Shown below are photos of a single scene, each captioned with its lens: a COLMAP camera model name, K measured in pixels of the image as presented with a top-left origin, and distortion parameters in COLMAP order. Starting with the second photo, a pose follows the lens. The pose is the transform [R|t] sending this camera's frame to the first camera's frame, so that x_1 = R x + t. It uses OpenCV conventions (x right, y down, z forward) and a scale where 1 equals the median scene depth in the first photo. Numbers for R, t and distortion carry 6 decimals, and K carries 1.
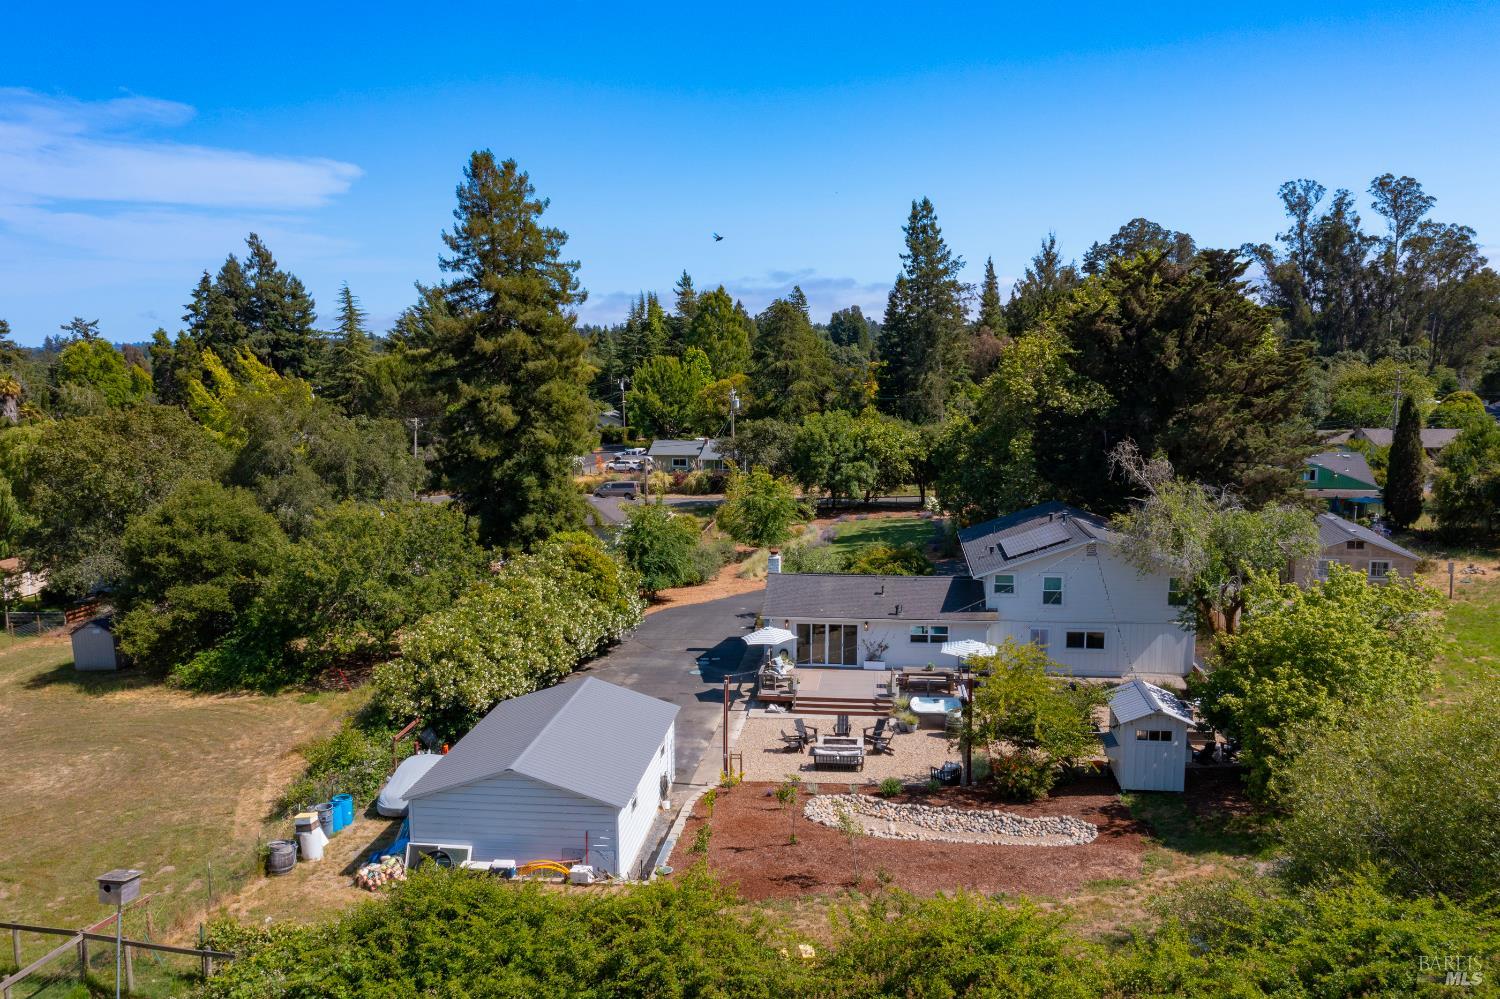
lens RADIAL K [[1150.6, 0, 750.0], [0, 1150.6, 499.5], [0, 0, 1]] dist [-0.010544, -0.004374]
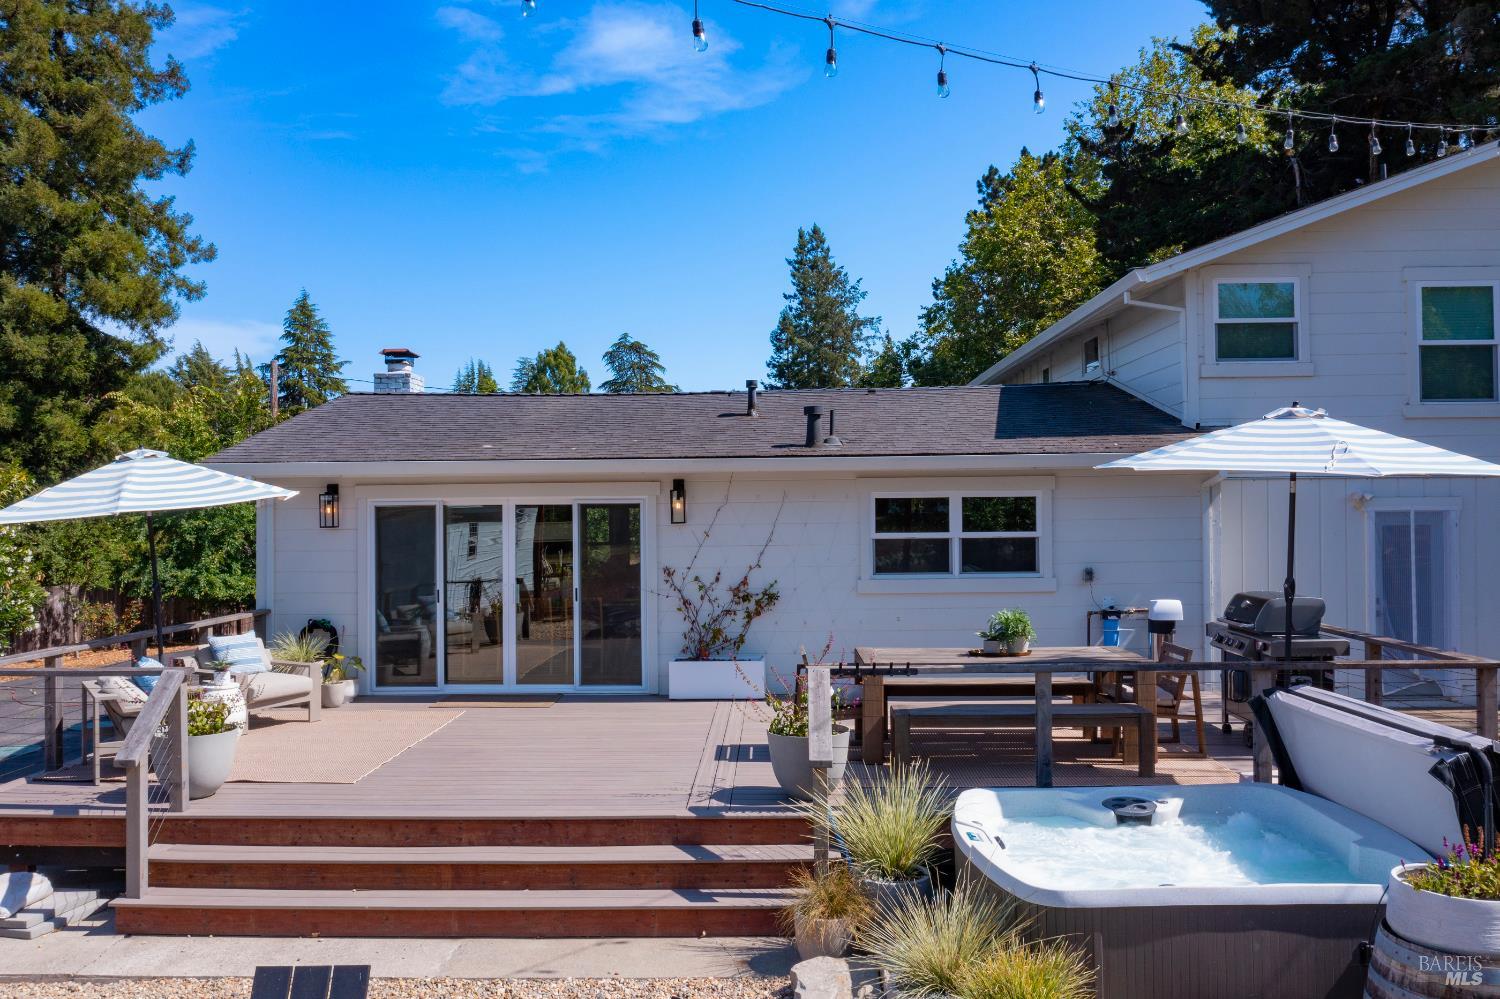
lens RADIAL K [[1226.6, 0, 750.0], [0, 1226.6, 499.5], [0, 0, 1]] dist [0.009899, 0.001683]
pose [[0.994931, 0.001160, 0.100549, 0.023520], [0.011021, 0.992652, -0.120503, 0.035913], [-0.099950, 0.121000, 0.987608, 0.197669]]
